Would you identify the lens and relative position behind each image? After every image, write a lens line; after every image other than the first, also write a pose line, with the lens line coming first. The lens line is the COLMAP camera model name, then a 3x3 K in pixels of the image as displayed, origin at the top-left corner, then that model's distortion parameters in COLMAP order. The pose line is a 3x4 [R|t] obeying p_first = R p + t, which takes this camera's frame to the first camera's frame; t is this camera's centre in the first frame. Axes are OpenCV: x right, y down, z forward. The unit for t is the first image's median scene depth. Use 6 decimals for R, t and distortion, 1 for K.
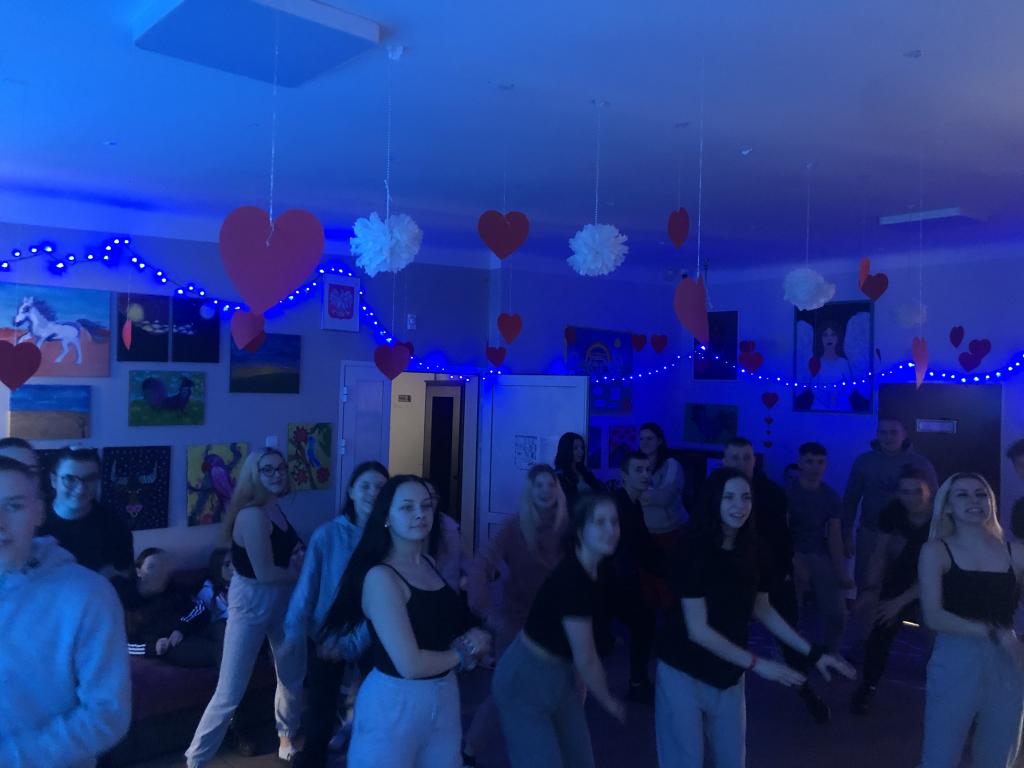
lens RADIAL K [[851.1, 0, 504.5], [0, 851.1, 370.2], [0, 0, 1]] dist [0.030826, -0.023981]
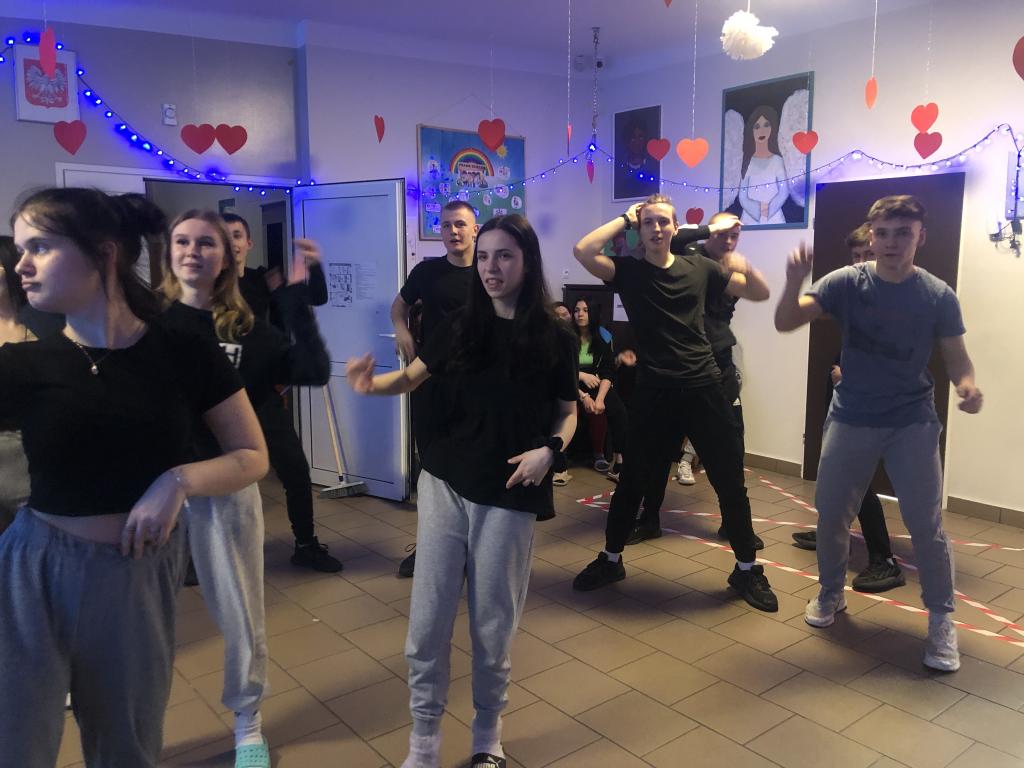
lens RADIAL K [[851.1, 0, 515.5], [0, 851.1, 381.3], [0, 0, 1]] dist [0.030826, -0.023981]
pose [[0.994889, -0.012431, -0.100206, 0.330735], [0.028450, 0.986697, 0.160060, 0.078760], [0.096883, -0.162093, 0.982008, 0.267012]]
